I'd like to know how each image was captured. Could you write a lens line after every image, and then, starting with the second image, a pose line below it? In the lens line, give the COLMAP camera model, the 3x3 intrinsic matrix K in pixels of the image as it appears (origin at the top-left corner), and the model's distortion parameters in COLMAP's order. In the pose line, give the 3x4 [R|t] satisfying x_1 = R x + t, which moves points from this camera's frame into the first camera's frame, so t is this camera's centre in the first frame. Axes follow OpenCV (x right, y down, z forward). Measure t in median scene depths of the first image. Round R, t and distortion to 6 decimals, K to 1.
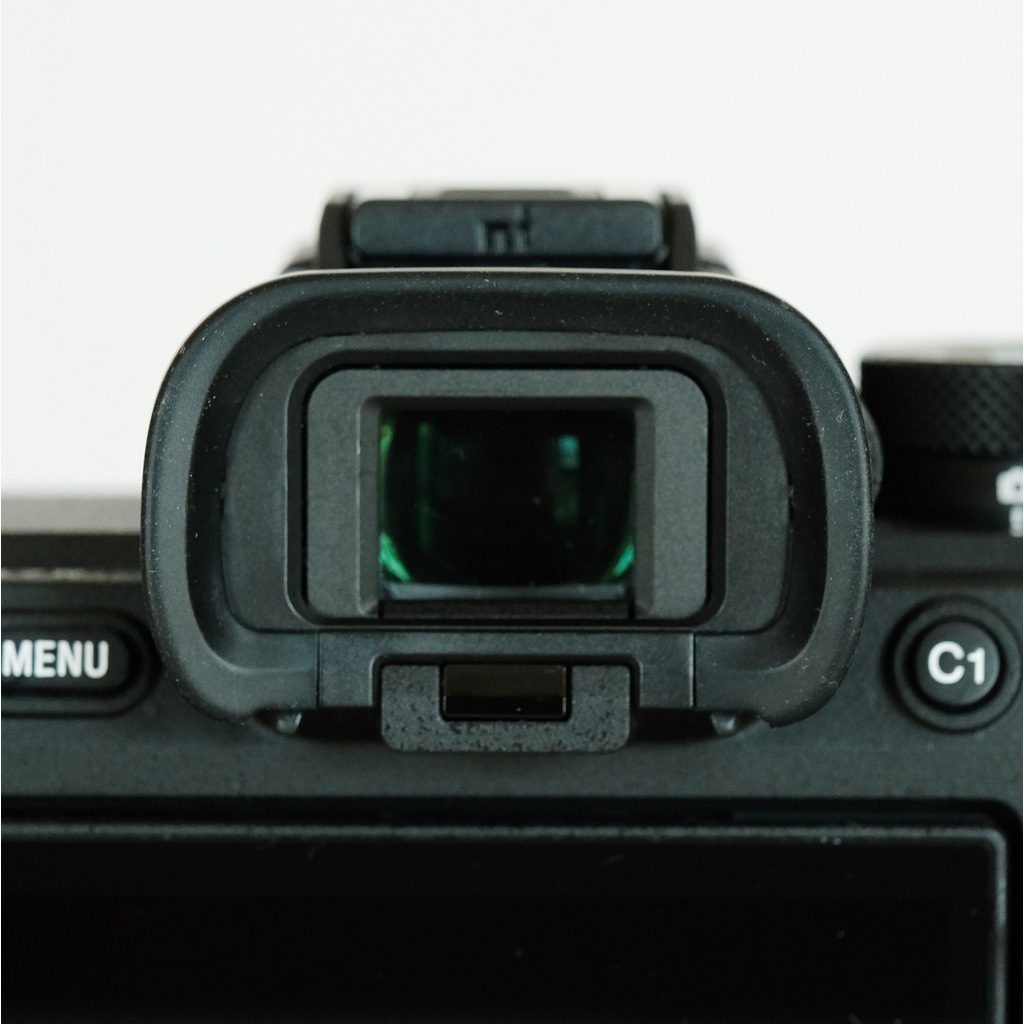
lens RADIAL K [[4087.8, 0, 512.0], [0, 4087.8, 512.0], [0, 0, 1]] dist [0.214914, -2.819679]
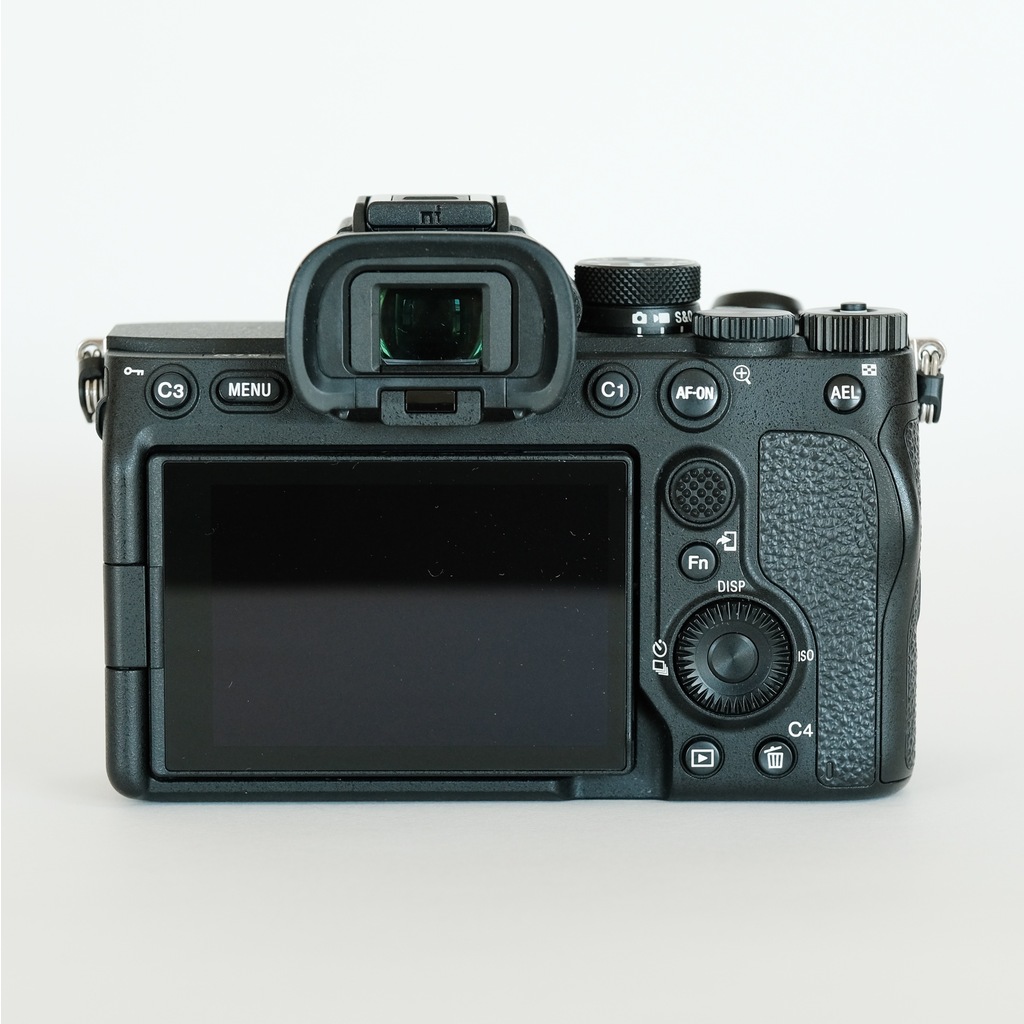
lens RADIAL K [[4087.8, 0, 512.0], [0, 4087.8, 512.0], [0, 0, 1]] dist [0.214914, -2.819679]
pose [[0.999985, -0.005182, 0.001804, 0.043045], [0.005104, 0.999161, 0.040646, 0.010028], [-0.002013, -0.040636, 0.999172, -1.494468]]
